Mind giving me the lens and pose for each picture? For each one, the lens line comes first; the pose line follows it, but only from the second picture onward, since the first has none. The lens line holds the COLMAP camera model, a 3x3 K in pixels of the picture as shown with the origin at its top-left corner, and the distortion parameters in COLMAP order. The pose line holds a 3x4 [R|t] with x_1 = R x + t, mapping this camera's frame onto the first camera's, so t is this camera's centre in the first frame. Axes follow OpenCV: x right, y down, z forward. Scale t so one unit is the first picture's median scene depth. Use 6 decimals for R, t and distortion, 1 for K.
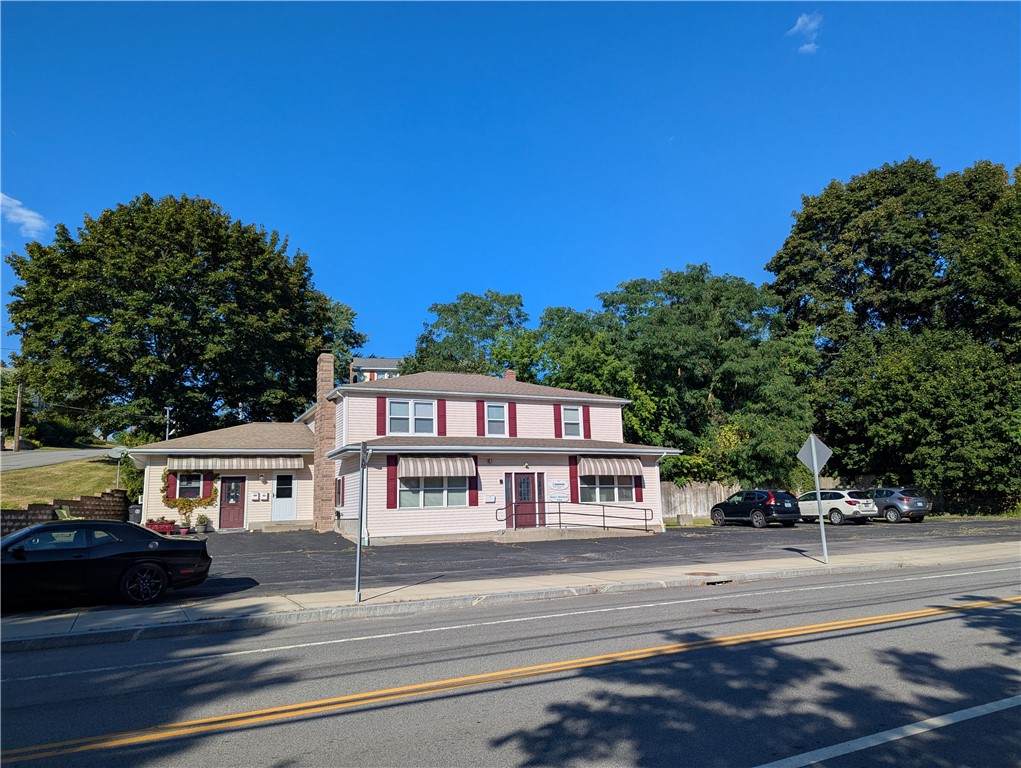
lens RADIAL K [[650.0, 0, 510.5], [0, 650.0, 384.0], [0, 0, 1]] dist [-0.003213, -0.000782]
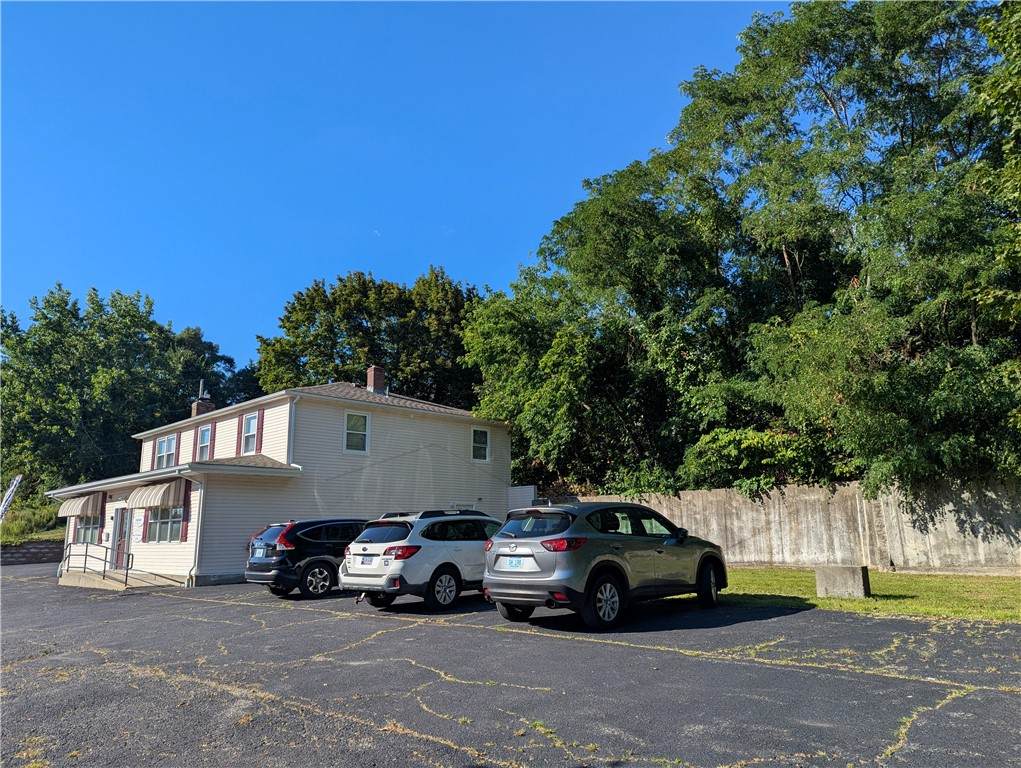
lens RADIAL K [[726.5, 0, 510.5], [0, 726.5, 384.0], [0, 0, 1]] dist [0.039846, -0.004261]
pose [[0.386485, -0.164066, -0.907586, 1.137146], [0.183126, 0.978109, -0.098833, 0.159696], [0.903933, -0.128005, 0.408069, 1.038673]]
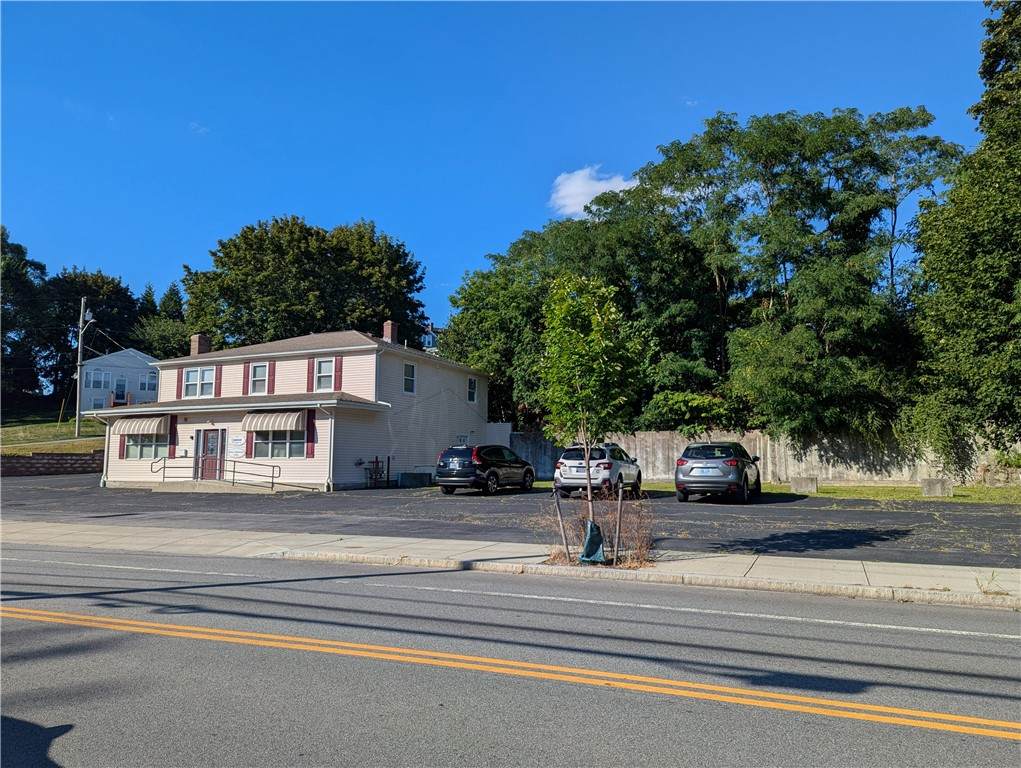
lens RADIAL K [[726.5, 0, 510.5], [0, 726.5, 384.0], [0, 0, 1]] dist [0.039846, -0.004261]
pose [[0.656810, -0.049031, -0.752460, 1.219829], [0.123477, 0.991408, 0.043180, 0.066855], [0.743878, -0.121272, 0.657221, 0.549467]]
